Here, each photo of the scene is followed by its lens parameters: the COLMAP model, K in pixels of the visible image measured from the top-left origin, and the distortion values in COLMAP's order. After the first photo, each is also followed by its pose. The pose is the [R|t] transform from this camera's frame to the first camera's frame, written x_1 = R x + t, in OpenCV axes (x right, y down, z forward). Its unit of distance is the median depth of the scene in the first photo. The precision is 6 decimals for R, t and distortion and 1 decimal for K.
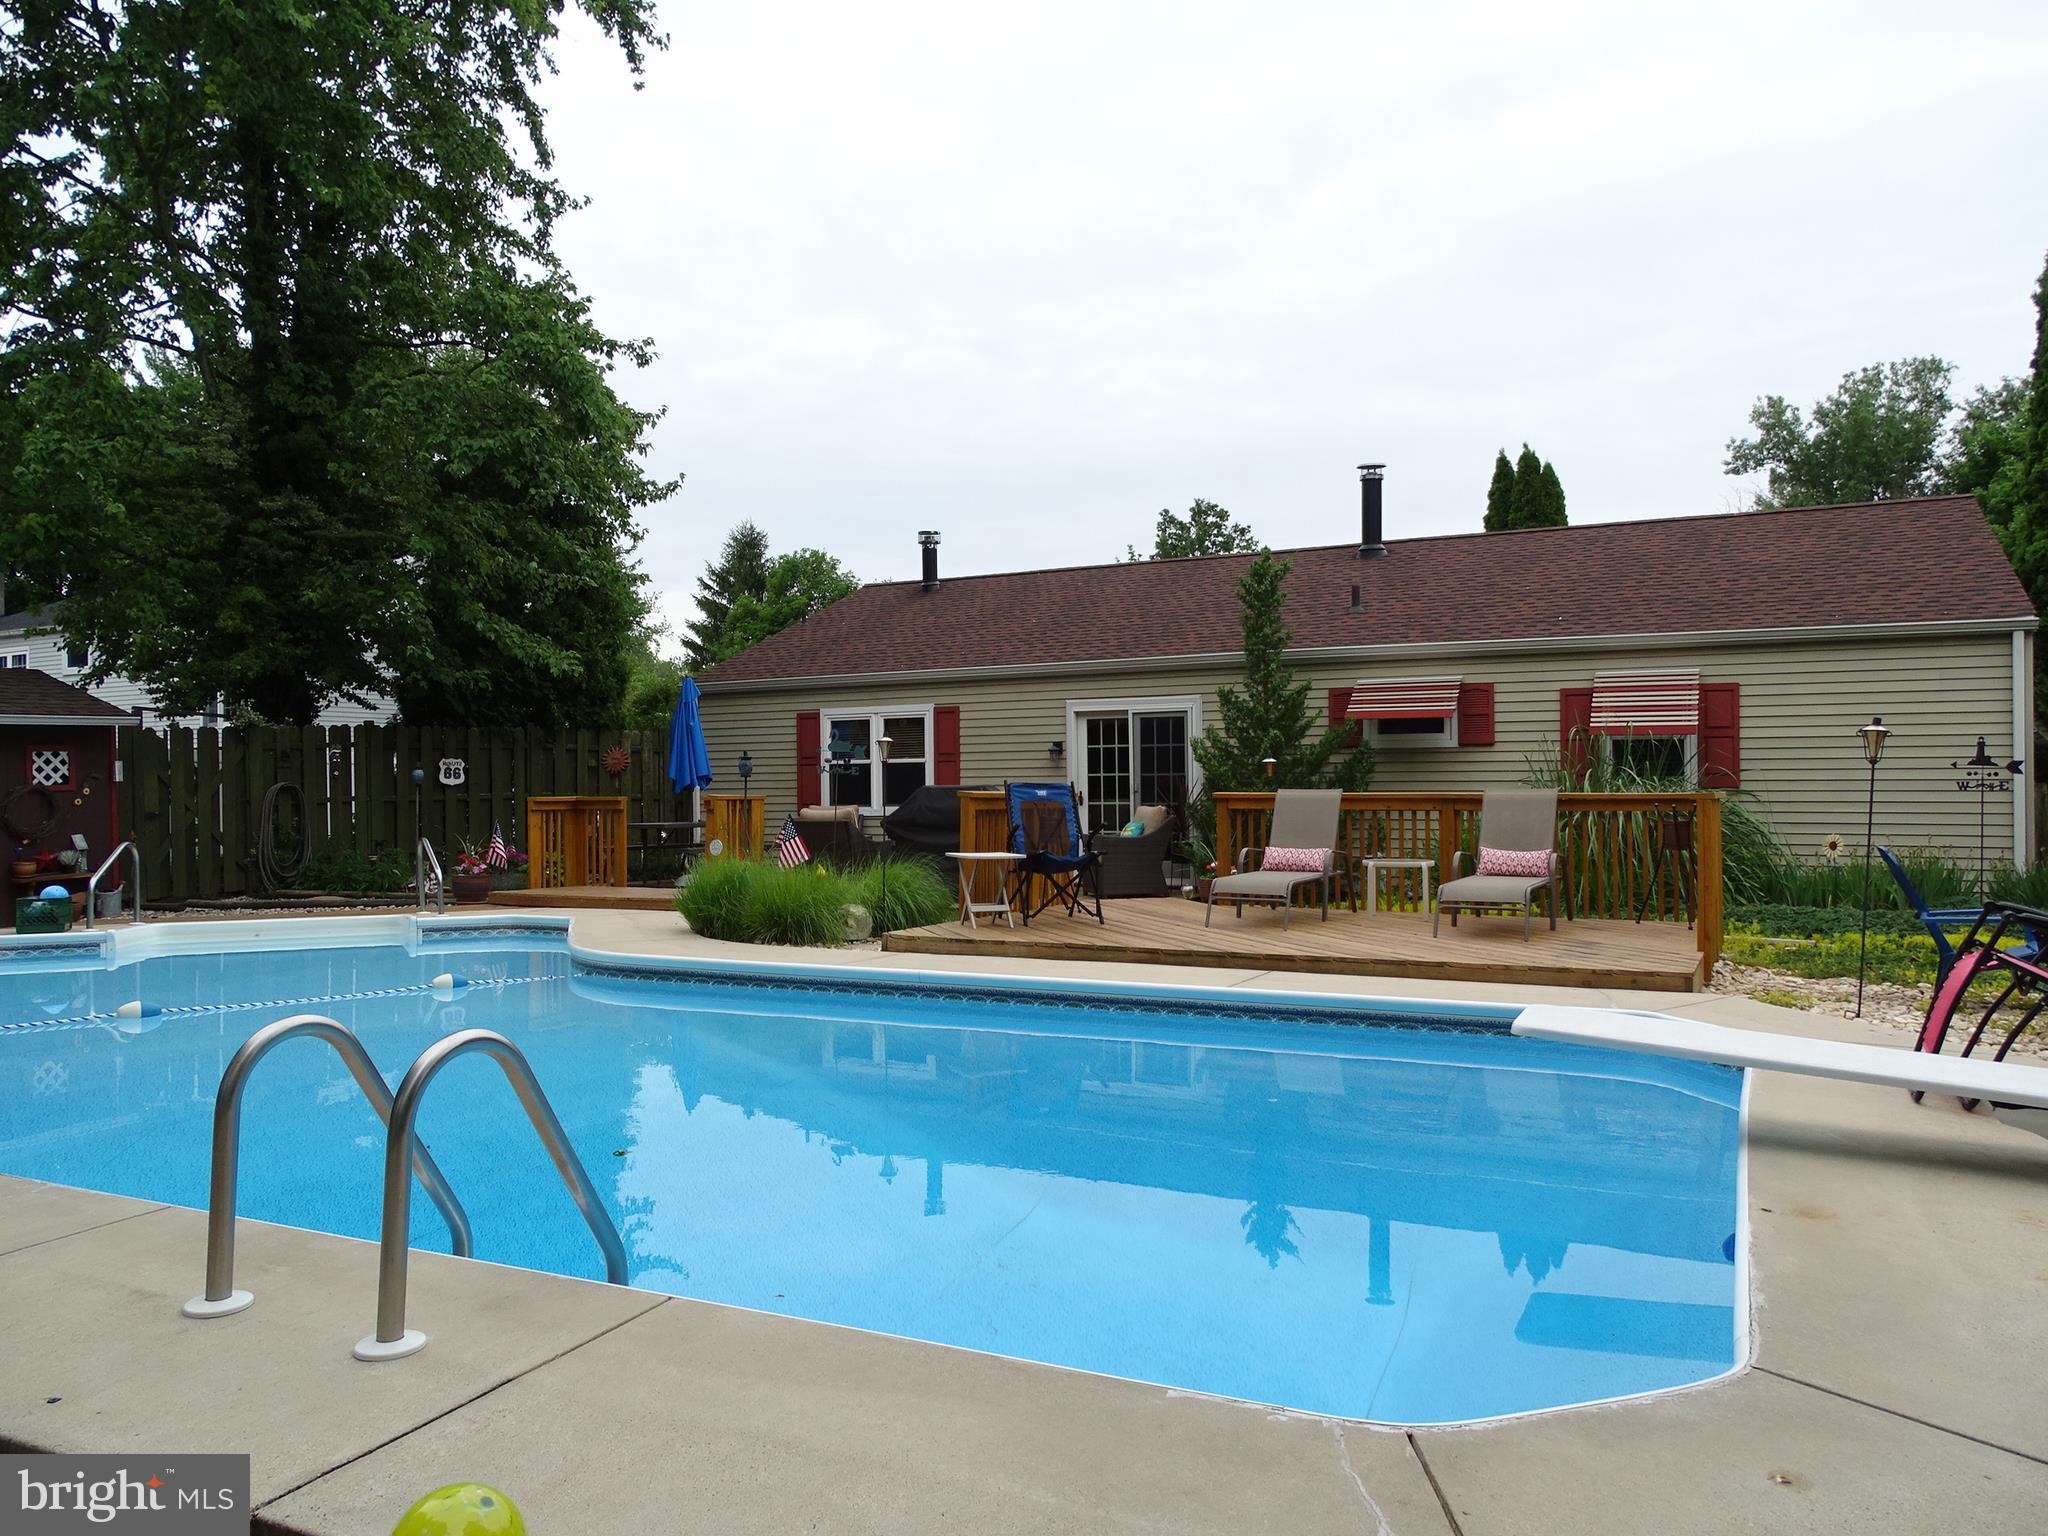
lens RADIAL K [[1449.9, 0, 1024.0], [0, 1449.9, 768.0], [0, 0, 1]] dist [-0.002077, -0.000930]
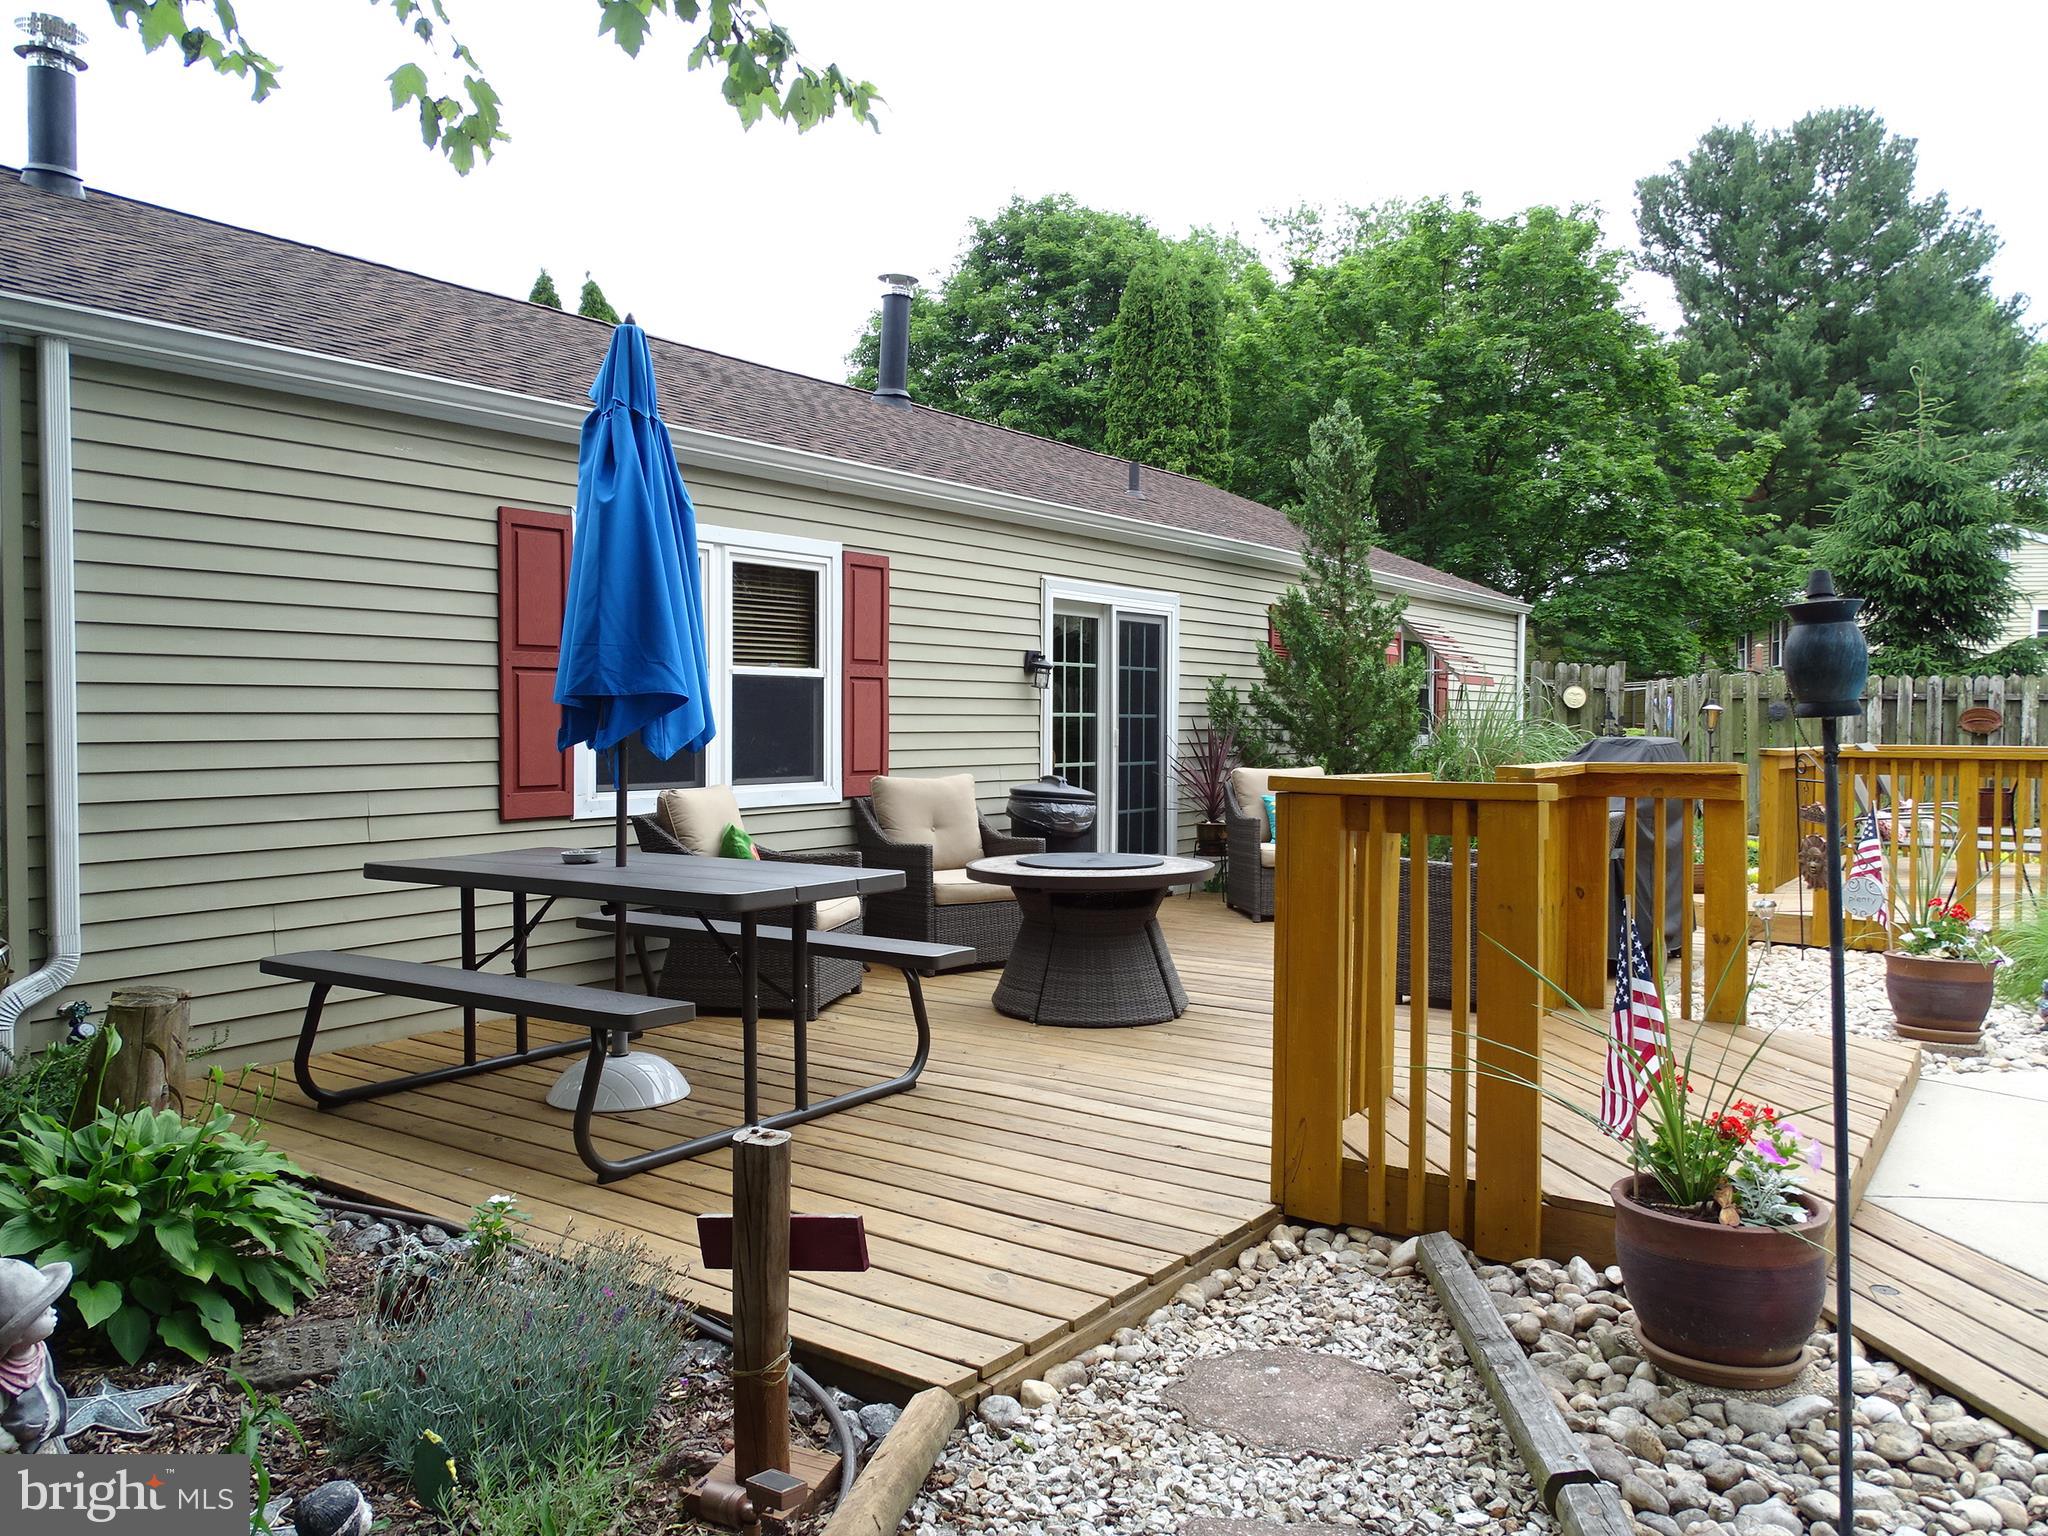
lens RADIAL K [[1449.9, 0, 1024.0], [0, 1449.9, 768.0], [0, 0, 1]] dist [-0.002077, -0.000930]
pose [[0.175670, -0.027146, 0.984075, -0.480649], [-0.026577, 0.999125, 0.032306, 0.007244], [-0.984090, -0.031829, 0.174795, 0.870991]]
